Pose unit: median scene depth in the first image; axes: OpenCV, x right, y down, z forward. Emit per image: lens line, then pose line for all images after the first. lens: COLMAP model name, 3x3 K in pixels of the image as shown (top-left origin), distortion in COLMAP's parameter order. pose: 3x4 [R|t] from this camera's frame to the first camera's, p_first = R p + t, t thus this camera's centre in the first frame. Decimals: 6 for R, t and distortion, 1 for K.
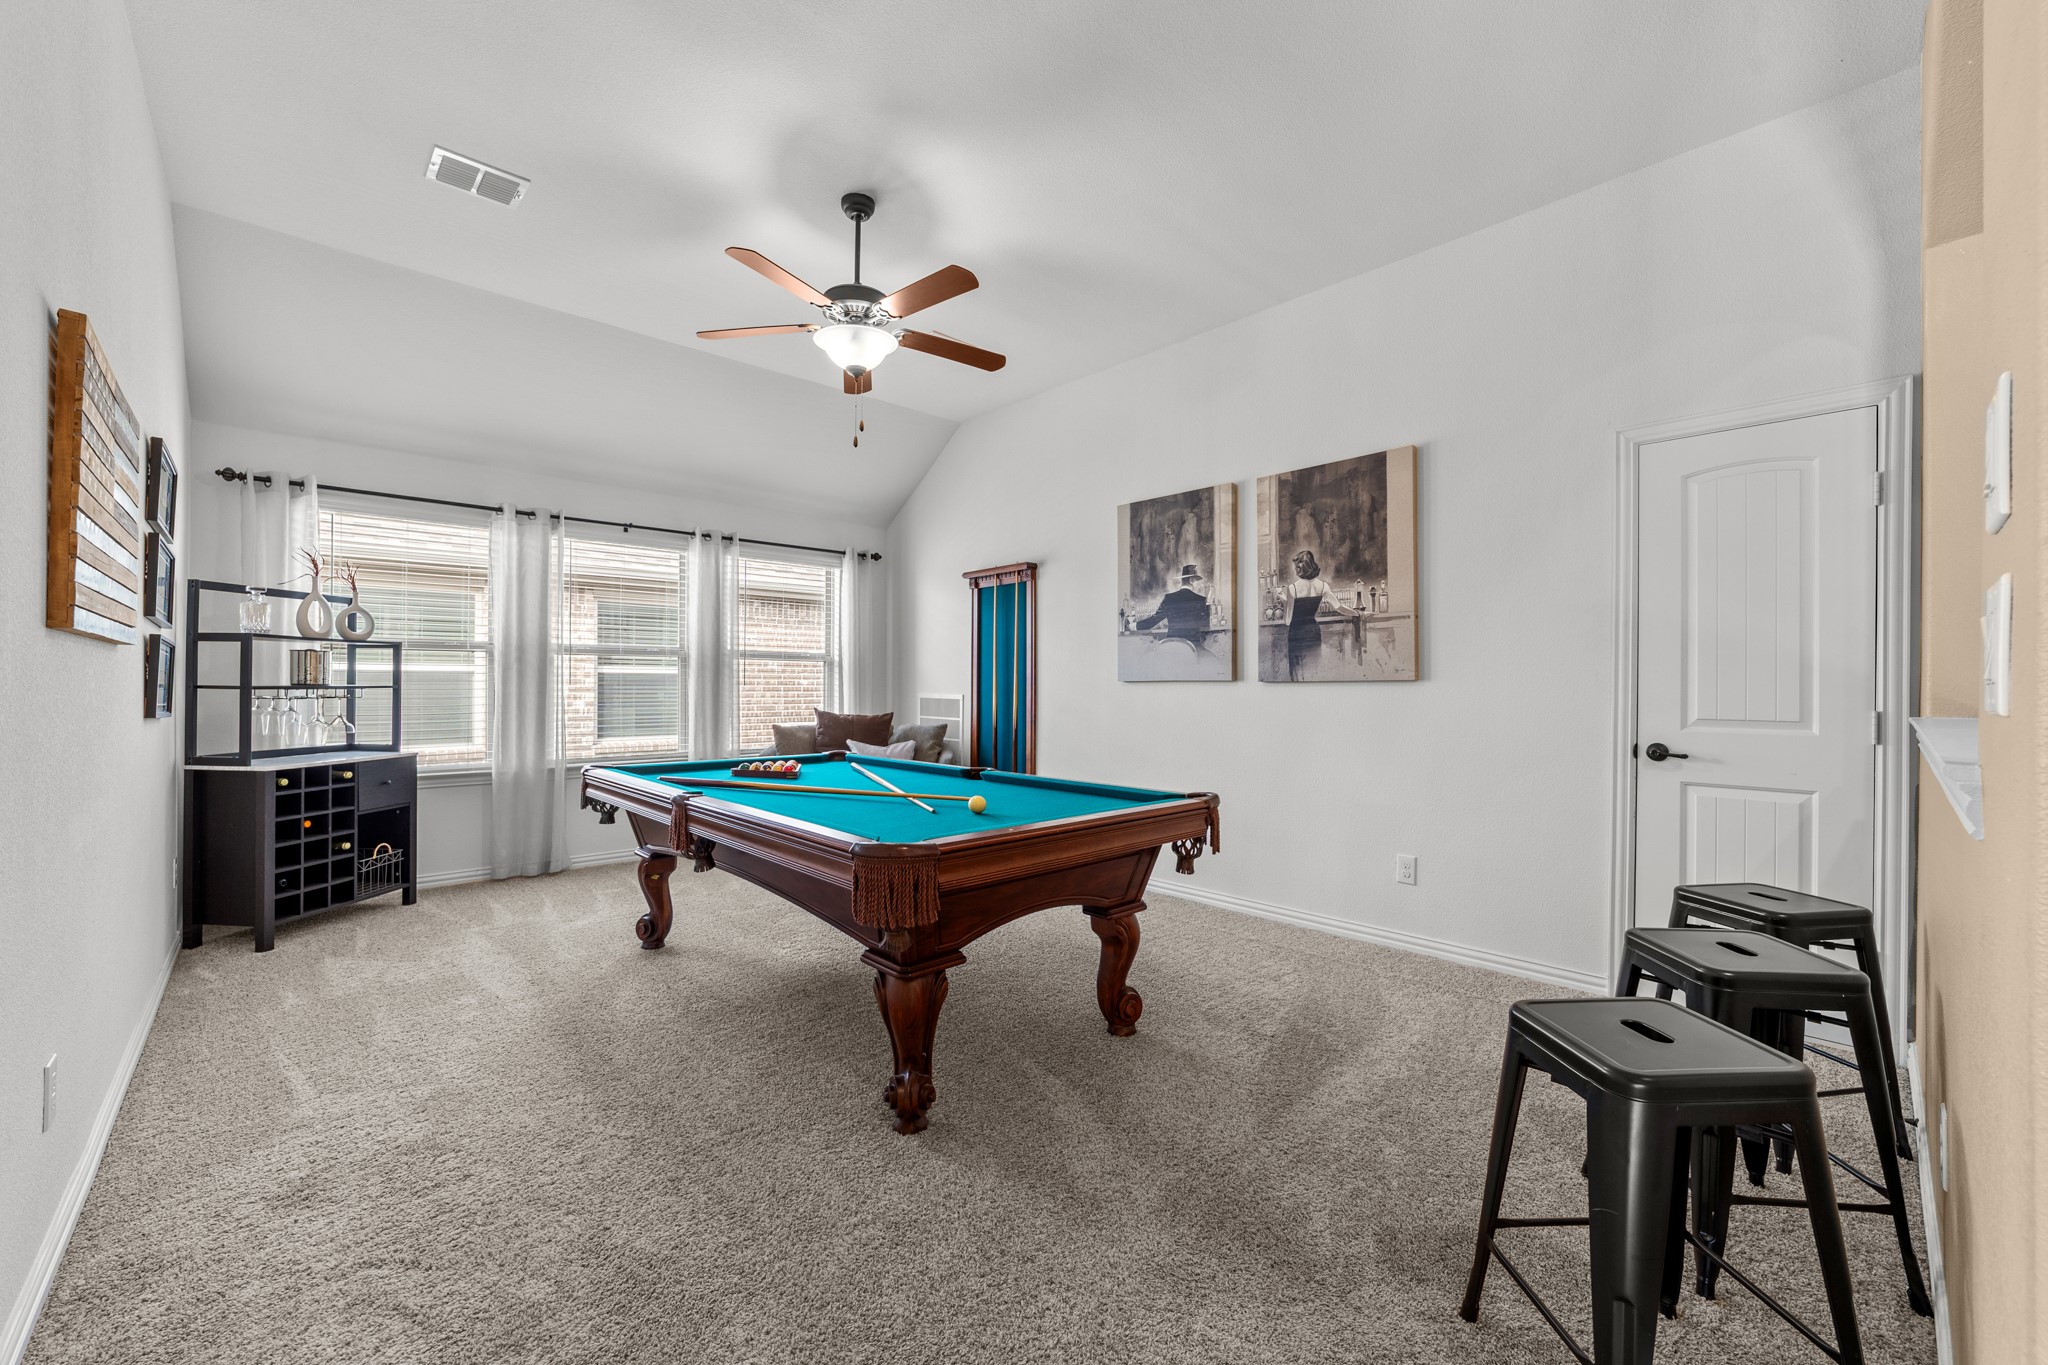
lens RADIAL K [[818.0, 0, 1022.9], [0, 818.0, 683.9], [0, 0, 1]] dist [-0.002591, -0.000034]
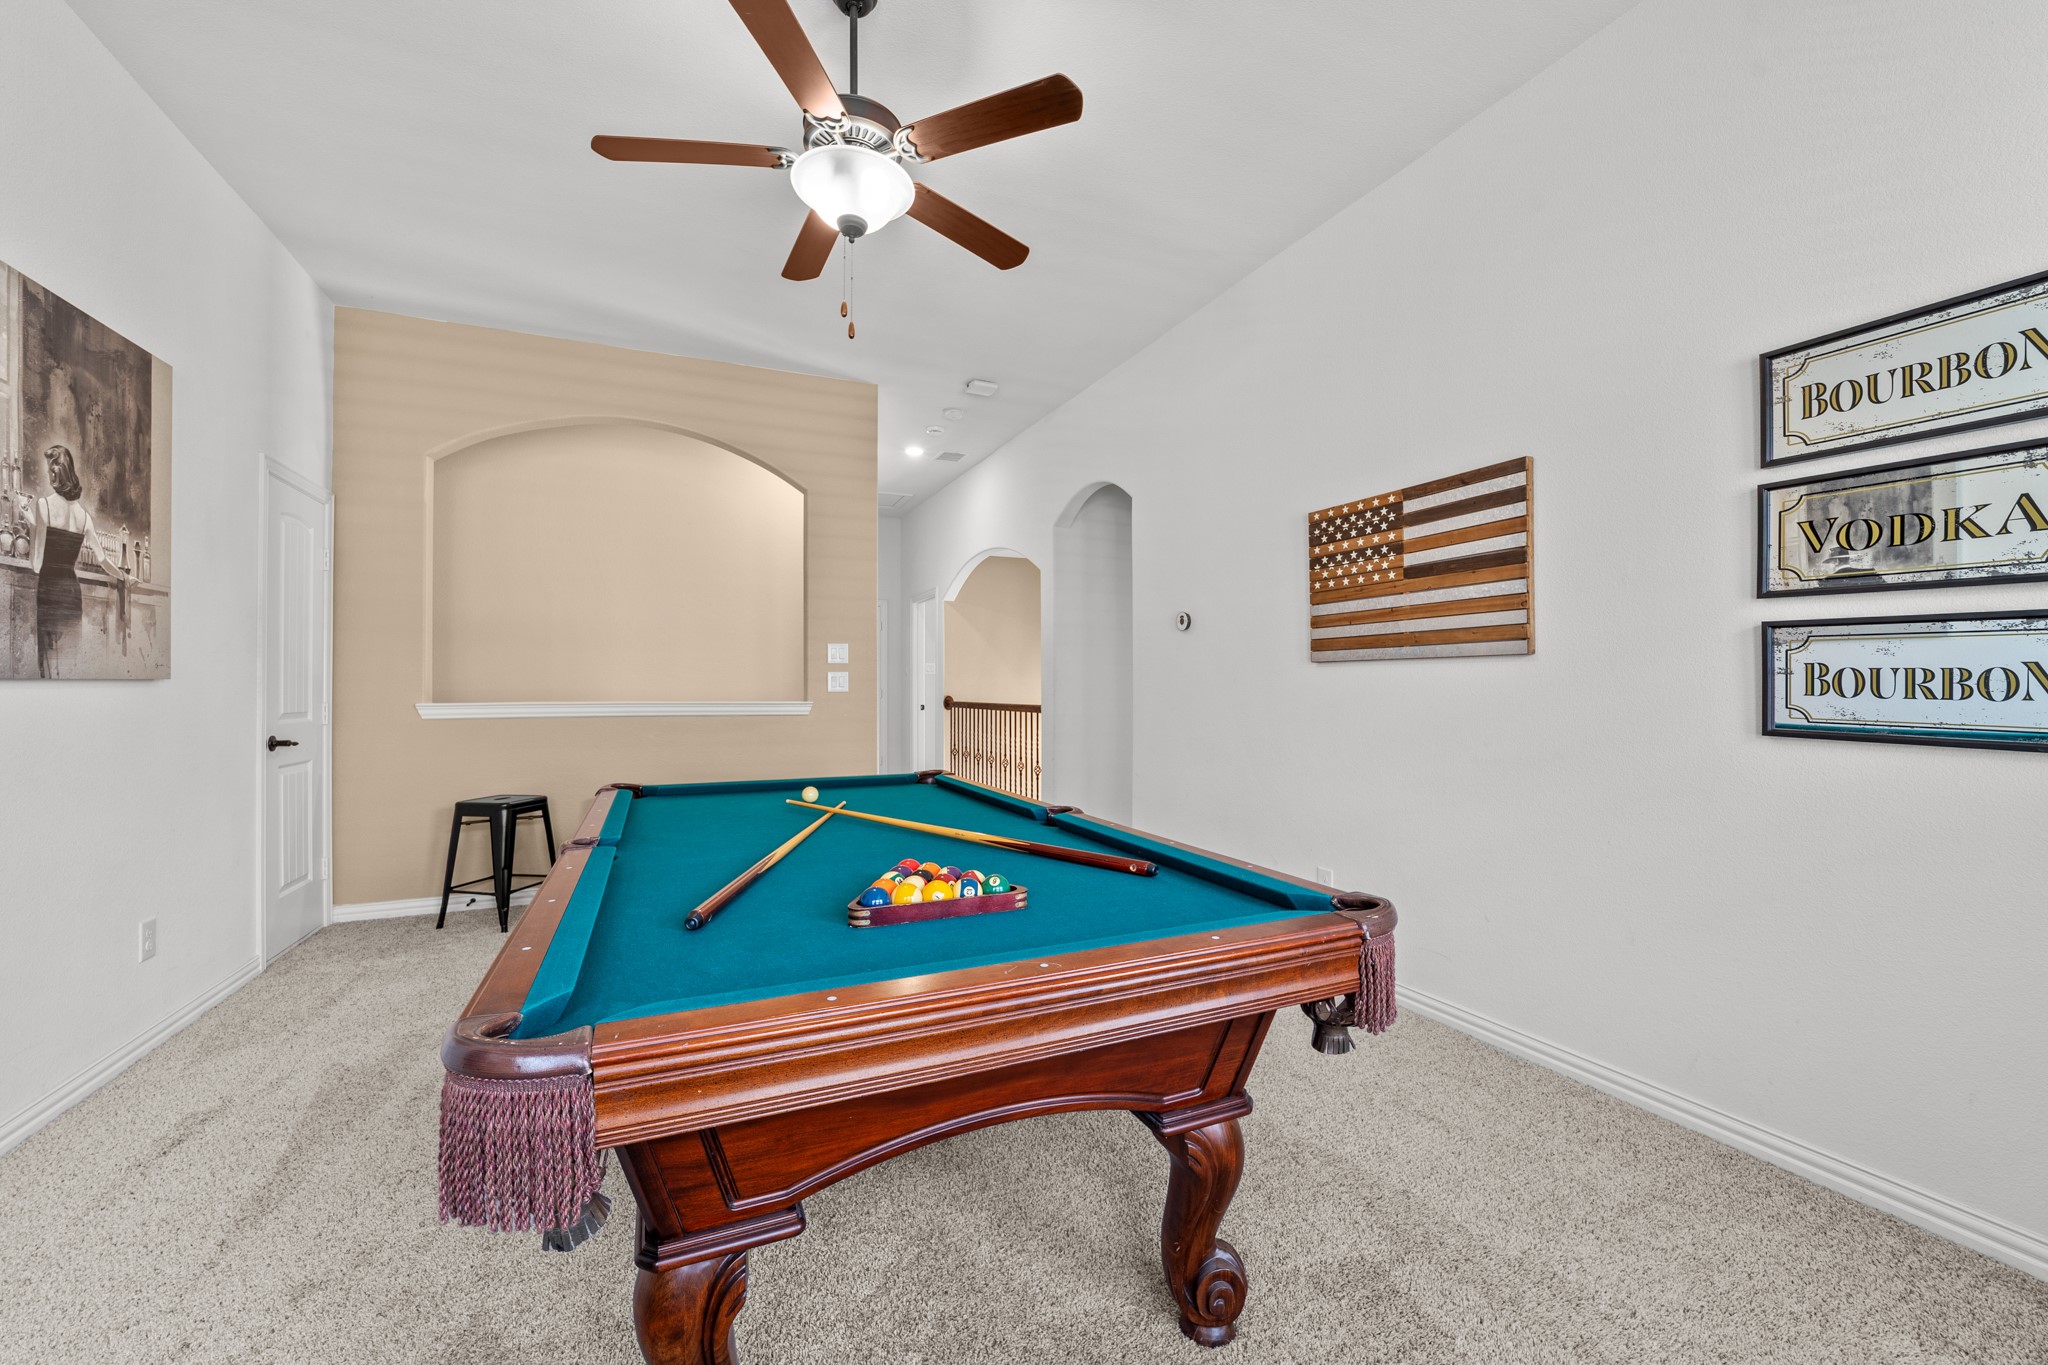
lens RADIAL K [[818.0, 0, 1028.9], [0, 818.0, 688.0], [0, 0, 1]] dist [-0.002591, -0.000034]
pose [[-0.942950, -0.012868, 0.332685, -0.478876], [-0.016376, 0.999836, -0.007743, -0.003064], [-0.332531, -0.012749, -0.943006, 1.325331]]
